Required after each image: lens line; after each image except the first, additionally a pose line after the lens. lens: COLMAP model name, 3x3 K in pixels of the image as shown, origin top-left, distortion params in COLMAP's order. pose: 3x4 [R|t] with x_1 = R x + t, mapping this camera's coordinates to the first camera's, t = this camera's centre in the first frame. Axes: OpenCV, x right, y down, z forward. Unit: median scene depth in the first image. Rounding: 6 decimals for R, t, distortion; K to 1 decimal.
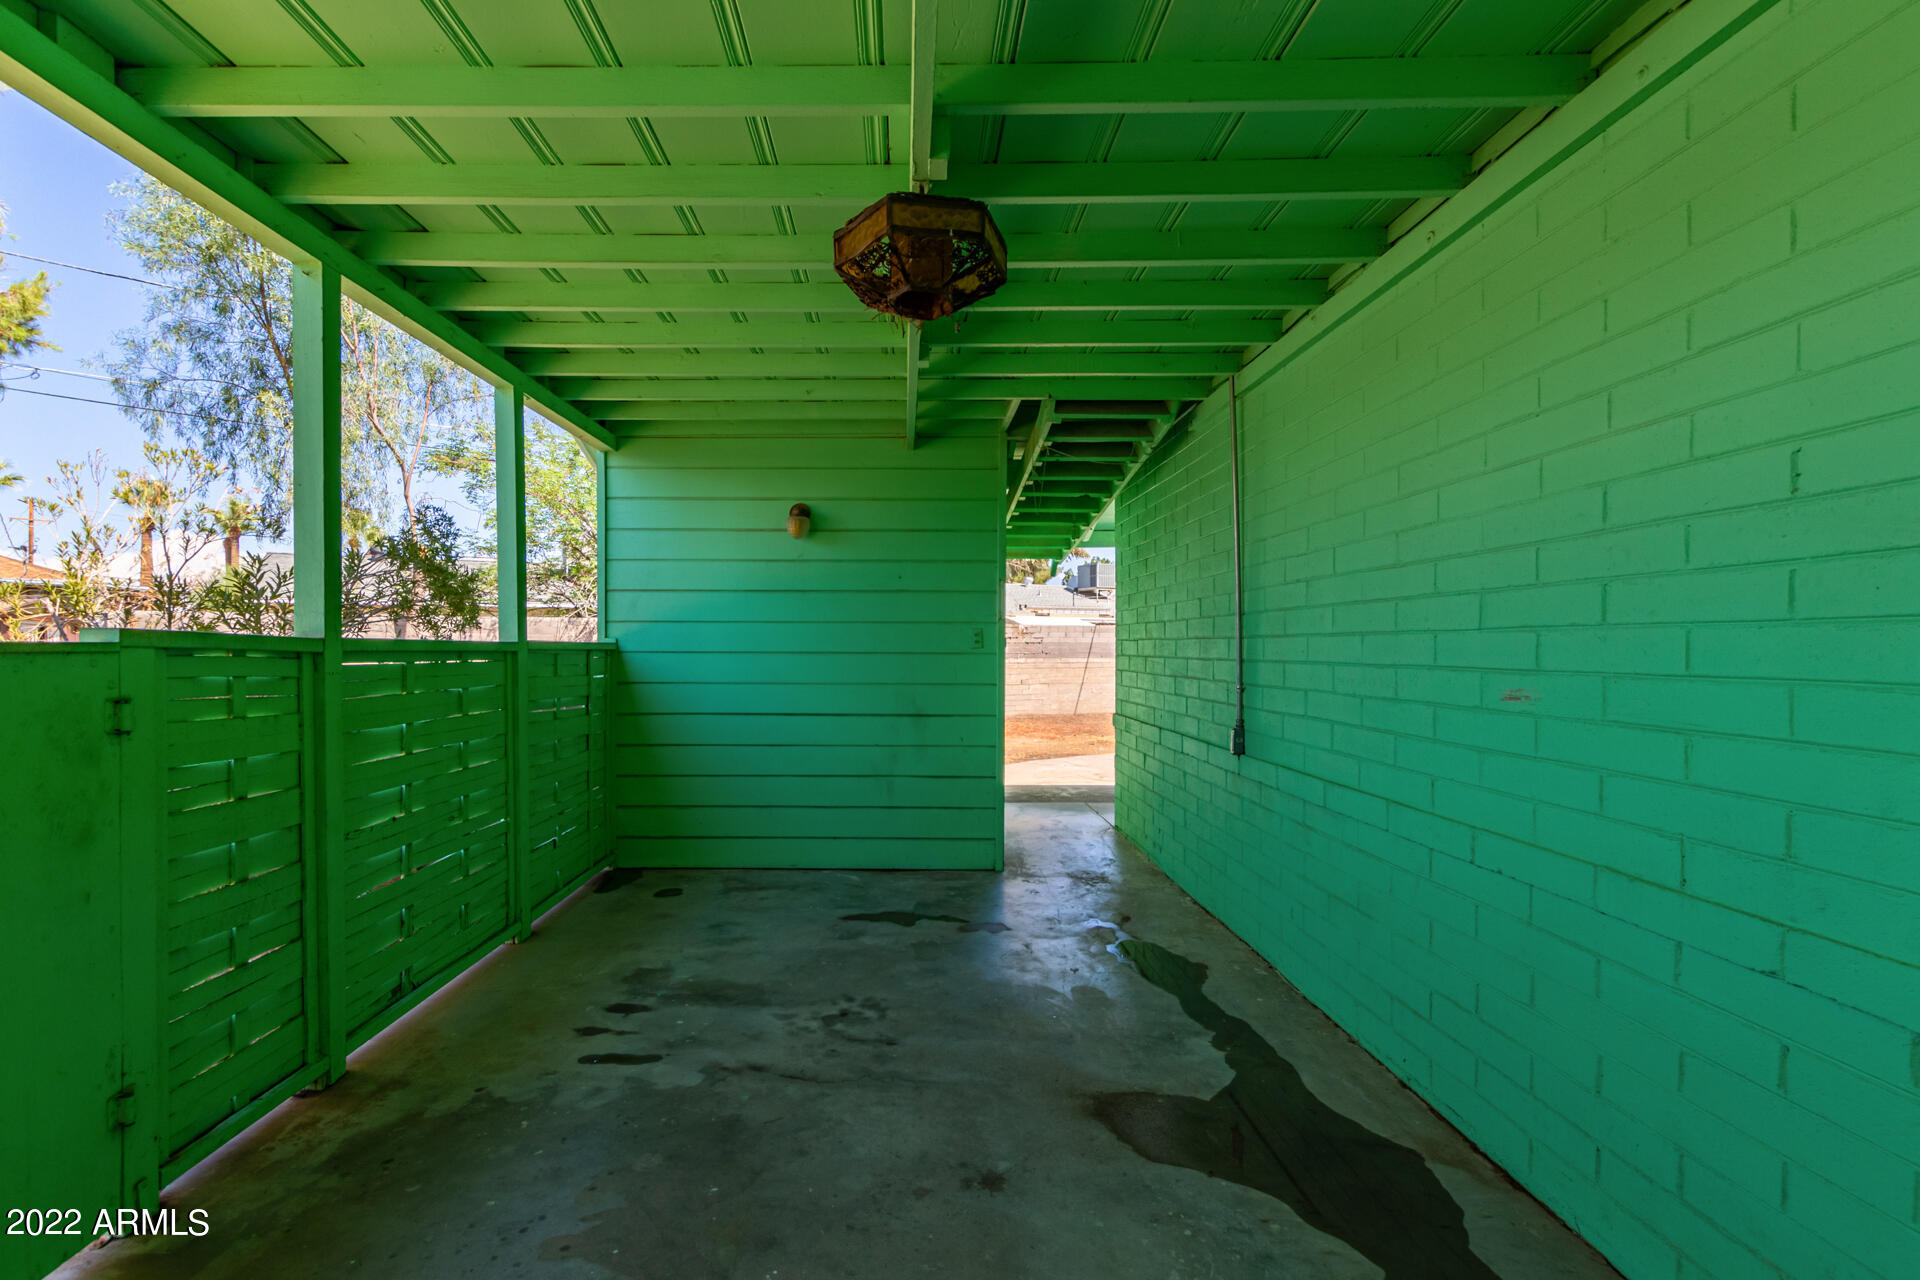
lens RADIAL K [[884.8, 0, 949.0], [0, 884.8, 647.1], [0, 0, 1]] dist [0.012072, -0.003252]
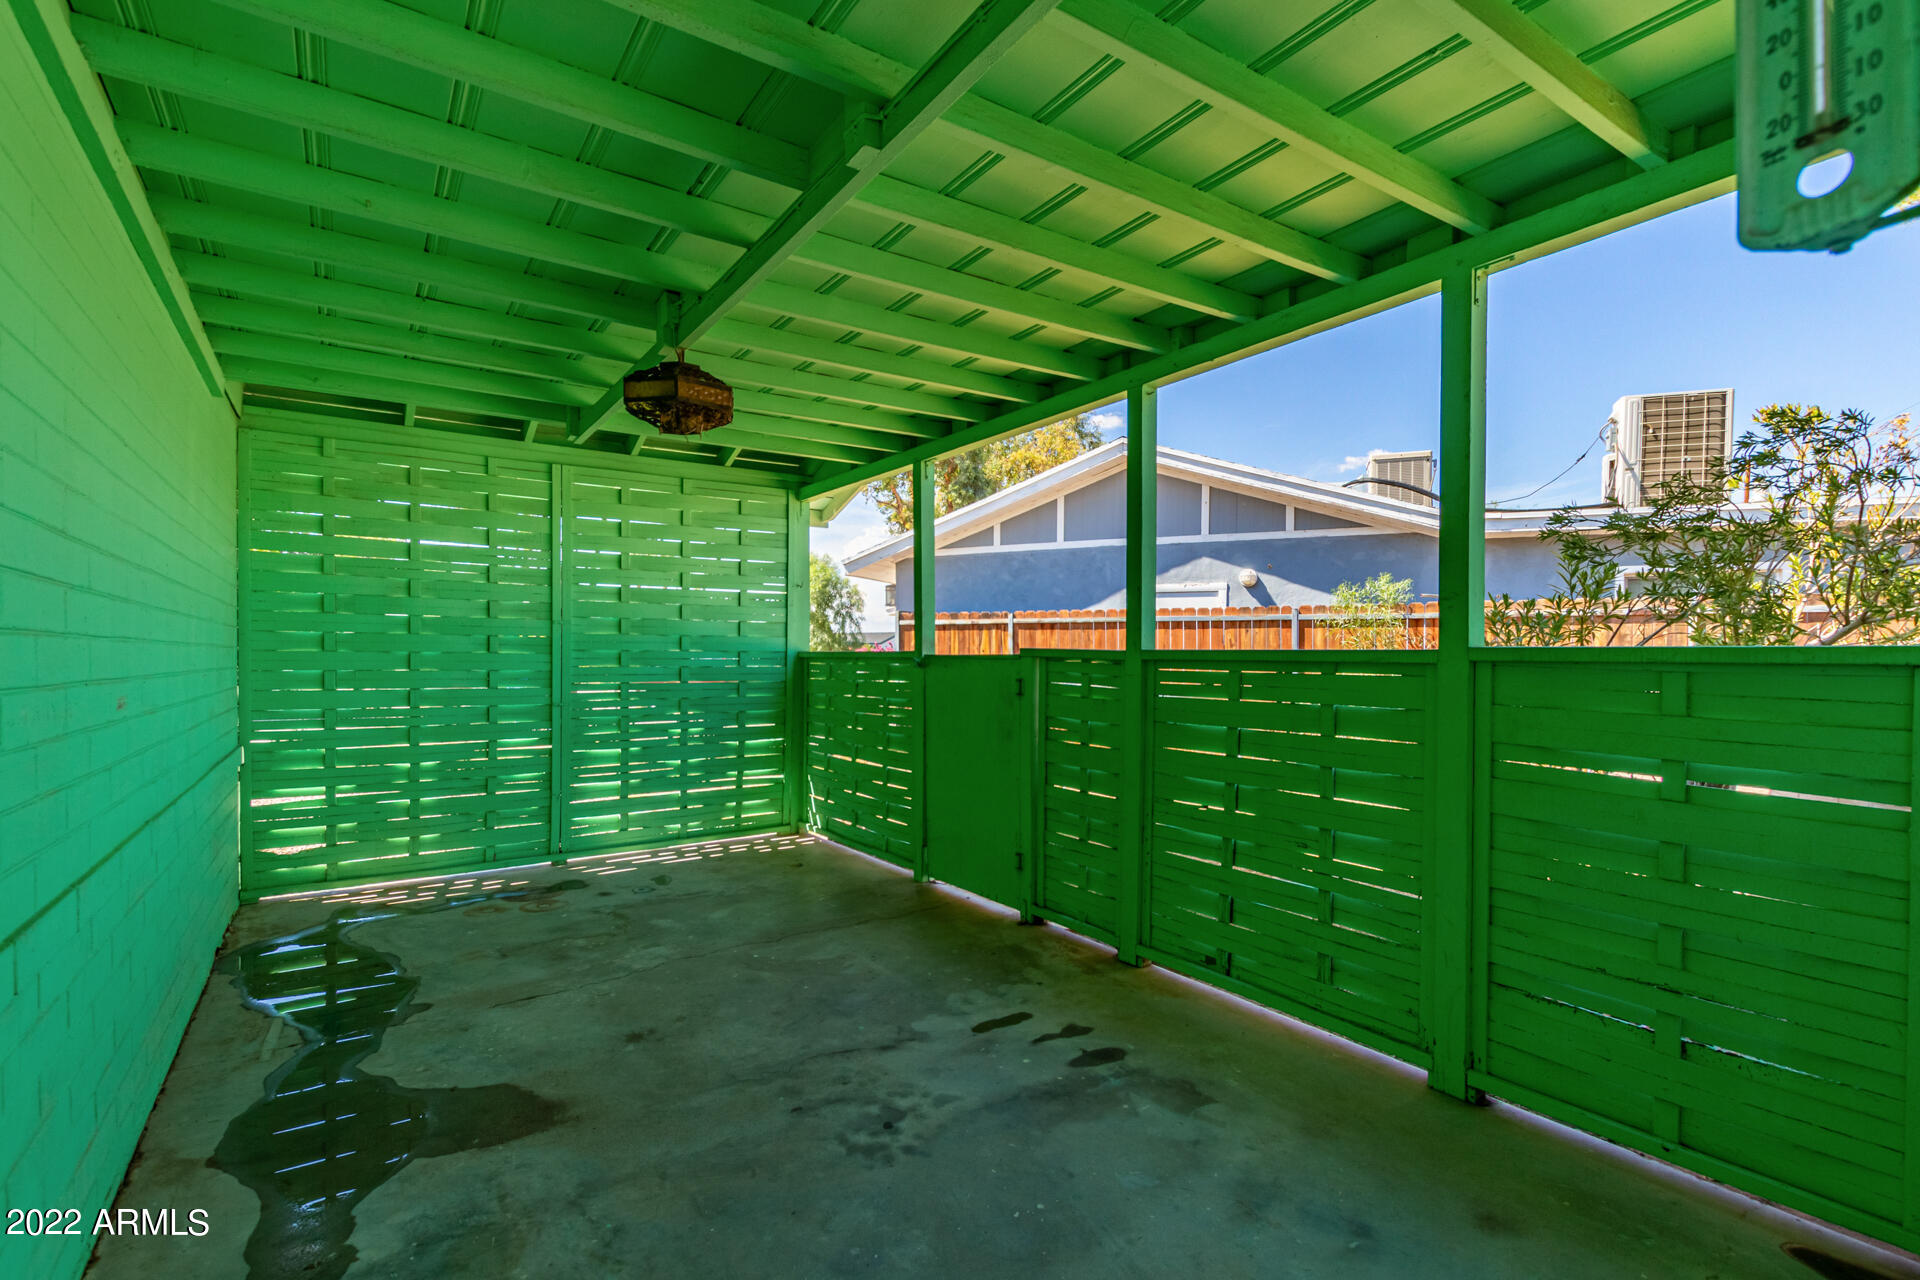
lens RADIAL K [[884.8, 0, 949.9], [0, 884.8, 641.2], [0, 0, 1]] dist [0.012072, -0.003252]
pose [[-0.848259, -0.008209, -0.529517, 0.285238], [-0.003246, 0.999942, -0.010302, -0.014475], [0.529571, -0.007020, -0.848237, 1.869973]]
